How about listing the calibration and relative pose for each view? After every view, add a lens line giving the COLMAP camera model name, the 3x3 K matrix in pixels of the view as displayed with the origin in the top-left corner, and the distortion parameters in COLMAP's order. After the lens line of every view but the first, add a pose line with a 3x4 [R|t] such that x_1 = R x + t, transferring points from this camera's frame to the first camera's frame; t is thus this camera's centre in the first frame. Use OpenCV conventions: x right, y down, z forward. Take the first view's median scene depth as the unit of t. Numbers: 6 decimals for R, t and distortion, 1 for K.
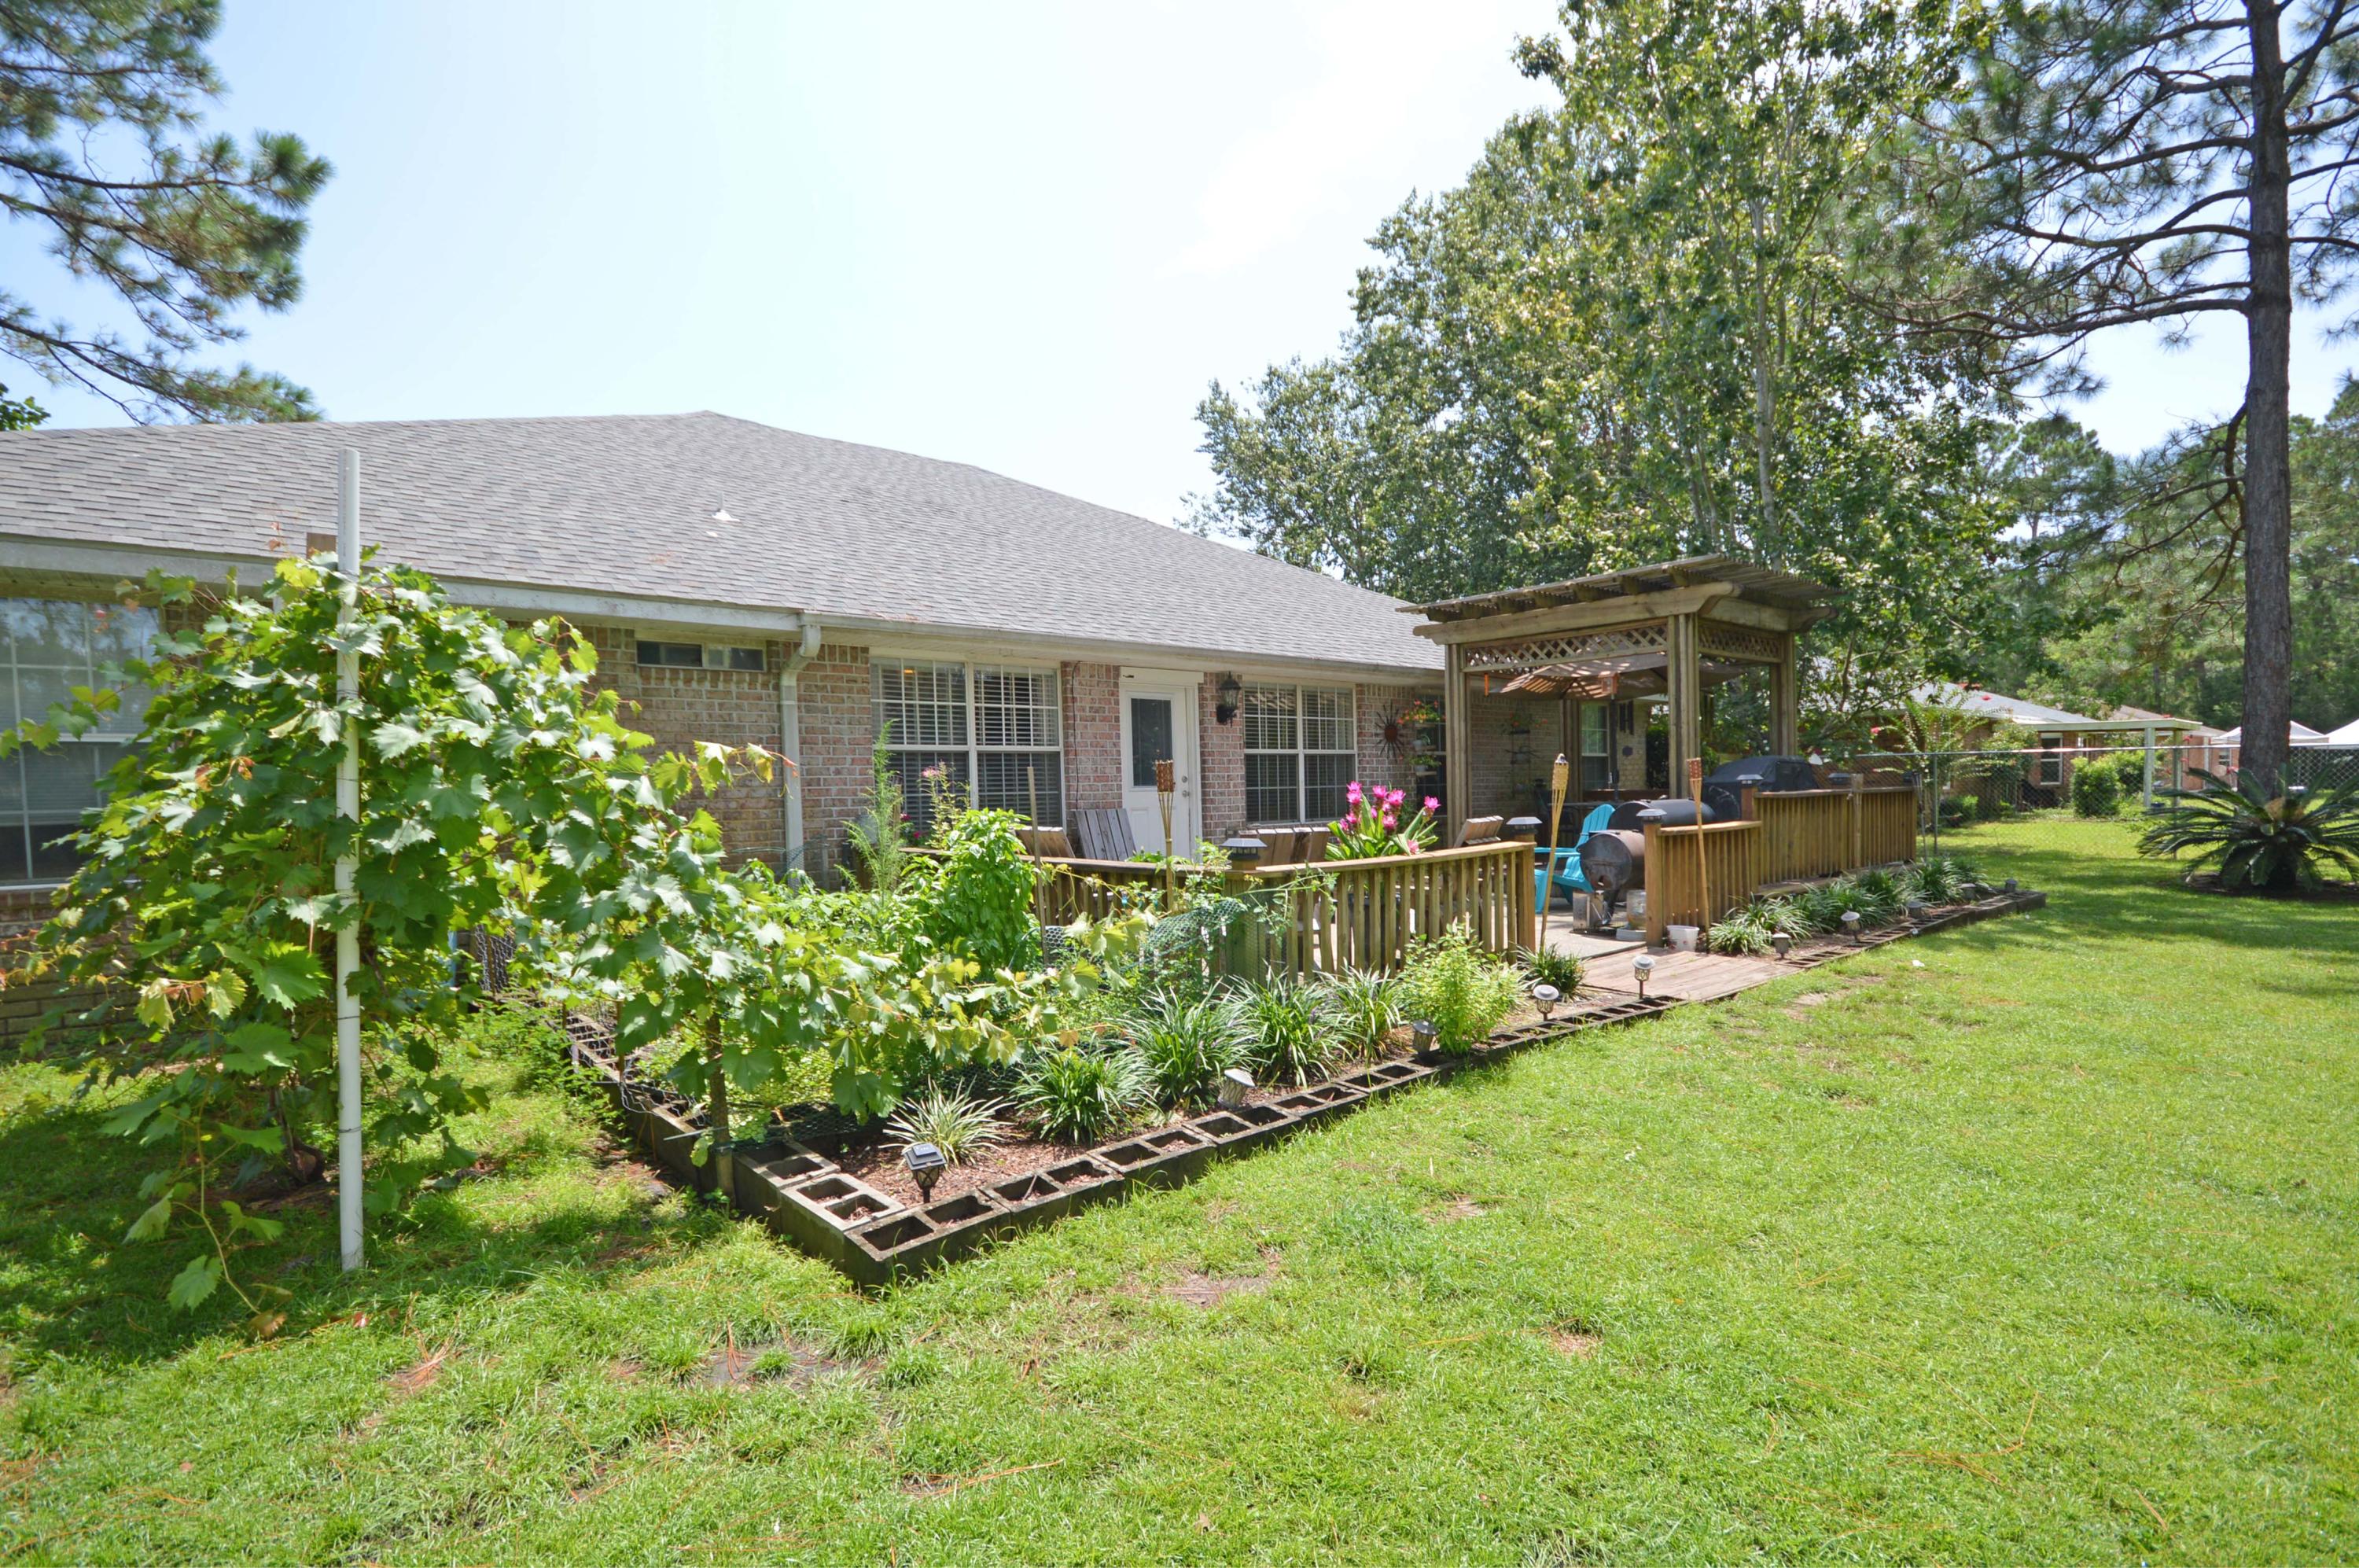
lens RADIAL K [[1088.4, 0, 1179.5], [0, 1088.4, 784.0], [0, 0, 1]] dist [0.032526, -0.019326]
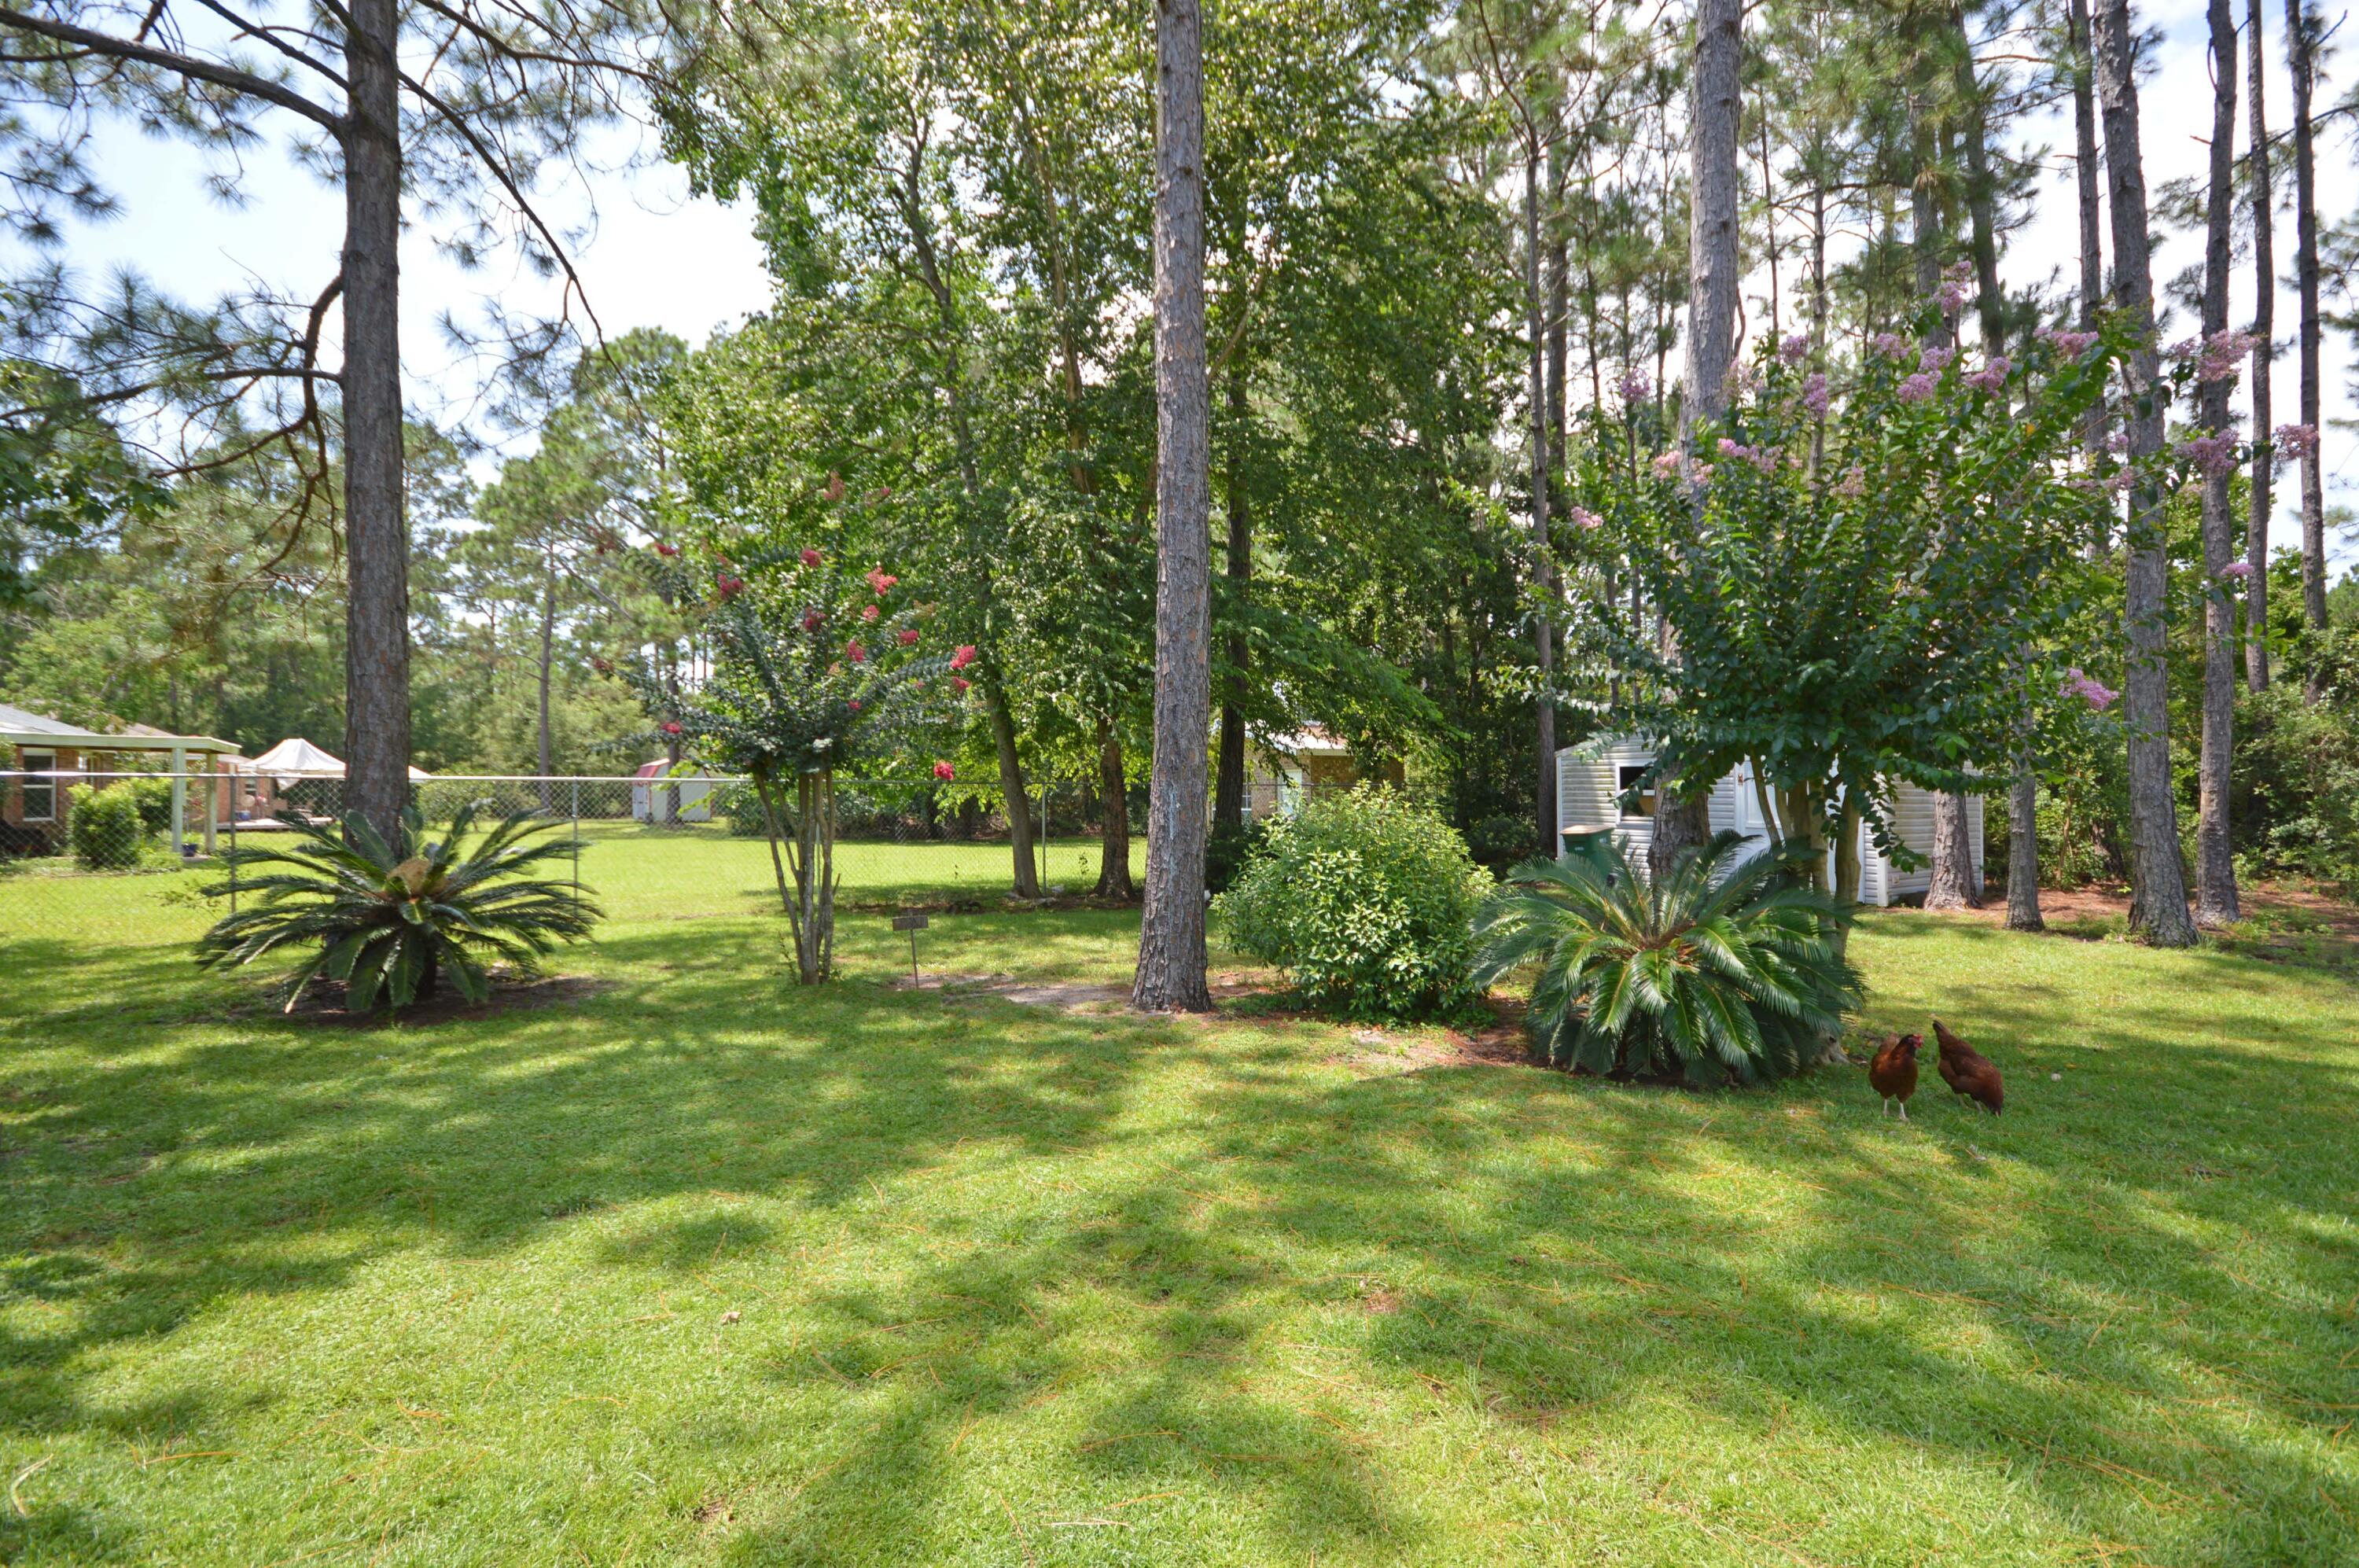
lens RADIAL K [[1088.4, 0, 1179.5], [0, 1088.4, 784.0], [0, 0, 1]] dist [0.032526, -0.019326]
pose [[0.103704, 0.006062, 0.994590, 0.186018], [0.014762, 0.999862, -0.007633, -0.008862], [-0.994499, 0.015474, 0.103600, 0.226559]]
